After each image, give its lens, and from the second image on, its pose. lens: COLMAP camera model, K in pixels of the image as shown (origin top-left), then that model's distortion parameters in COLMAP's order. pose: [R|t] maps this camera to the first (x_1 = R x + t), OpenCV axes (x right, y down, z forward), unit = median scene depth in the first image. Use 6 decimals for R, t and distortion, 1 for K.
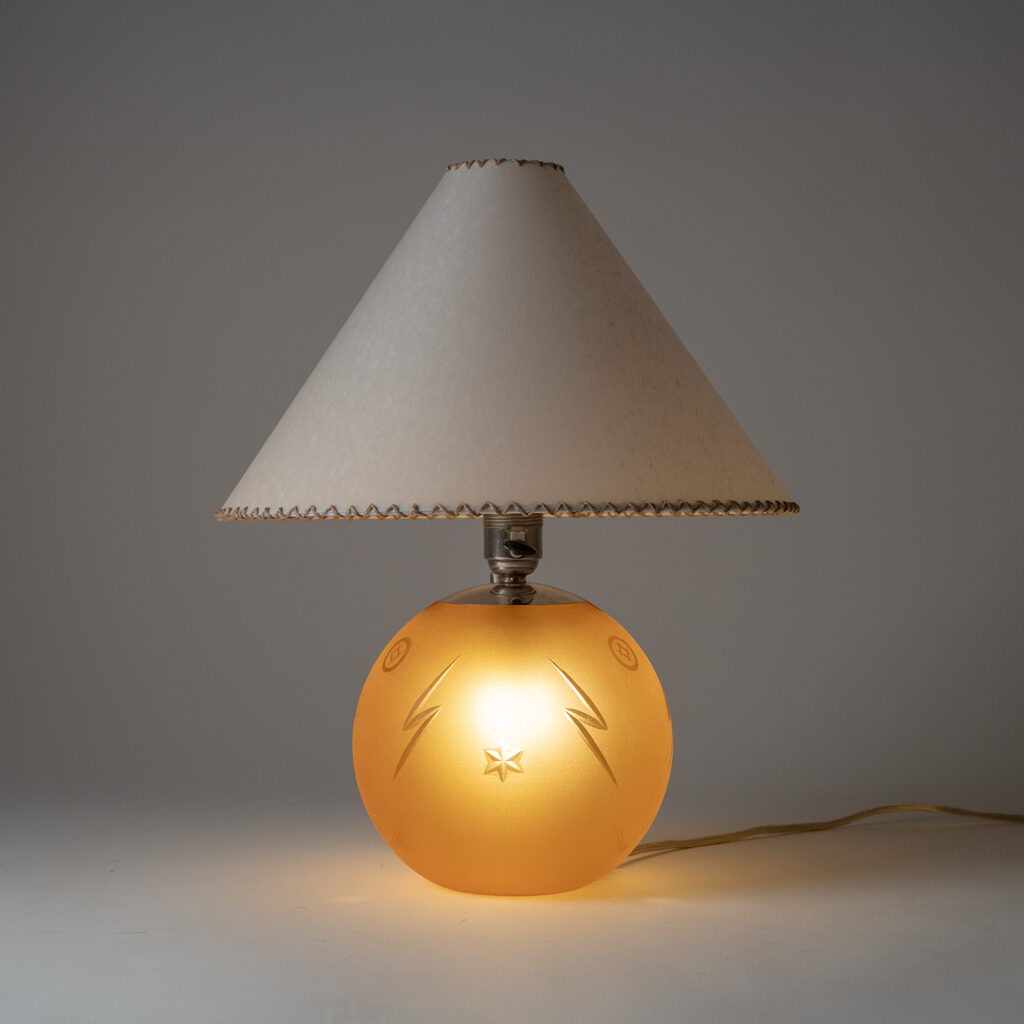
lens RADIAL K [[2215.3, 0, 473.5], [0, 2215.3, 514.0], [0, 0, 1]] dist [0.034155, 0.019550]
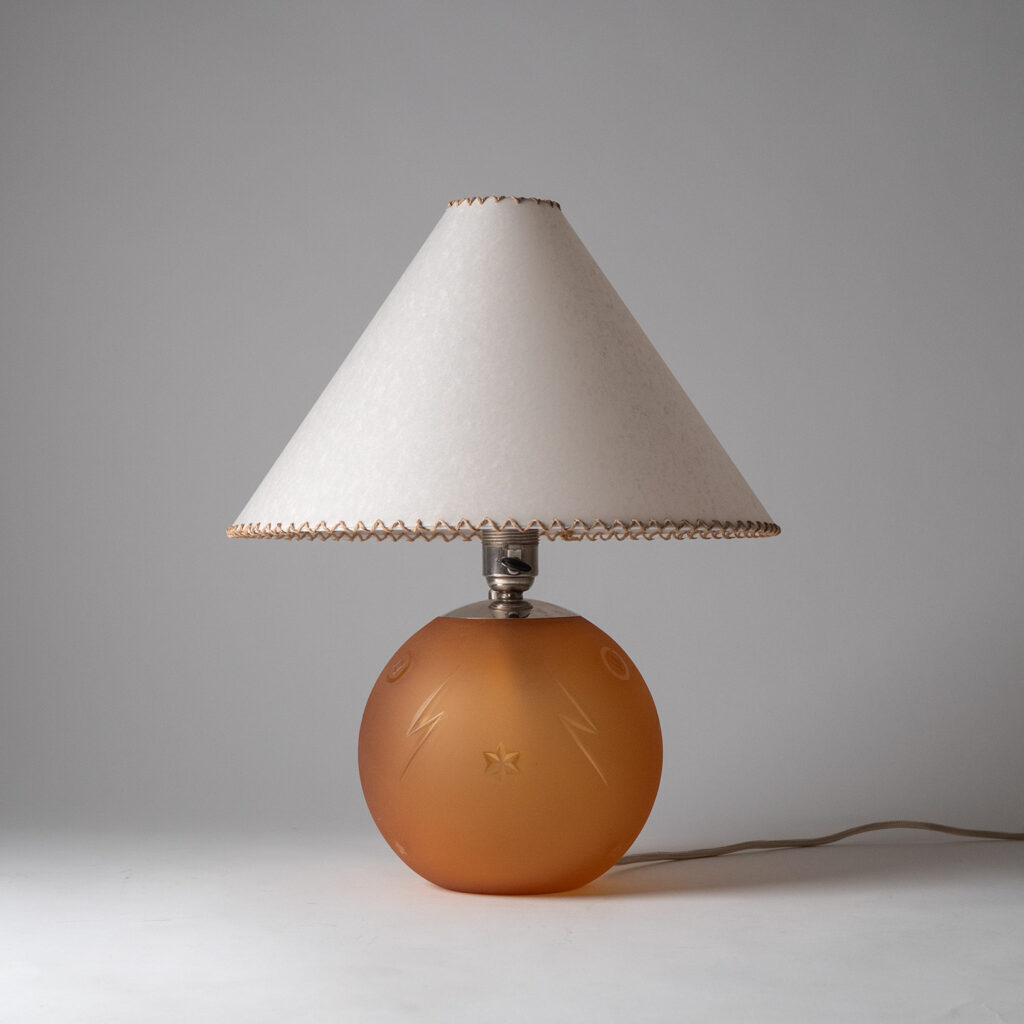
lens RADIAL K [[2495.5, 0, 596.0], [0, 2495.5, 604.0], [0, 0, 1]] dist [0.015288, 0.045843]
pose [[0.998710, 0.004611, 0.050572, -0.001520], [-0.005331, 0.999886, 0.014113, 0.017478], [-0.050501, -0.014365, 0.998621, -0.198645]]
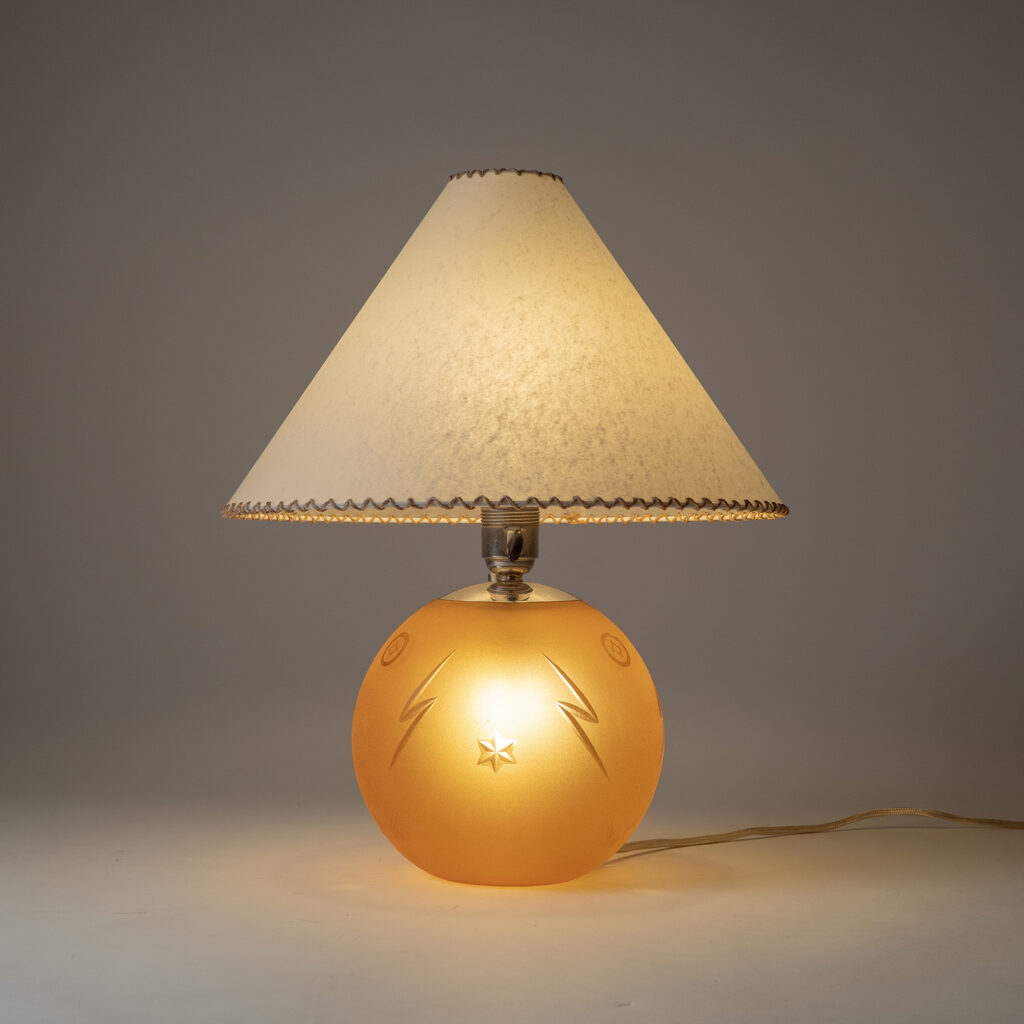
lens RADIAL K [[2215.3, 0, 473.5], [0, 2215.3, 514.0], [0, 0, 1]] dist [0.034155, 0.019550]
pose [[0.999846, 0.008853, -0.015133, 0.017196], [-0.009199, 0.999693, -0.022992, 0.024802], [0.014925, 0.023127, 0.999621, -0.027226]]
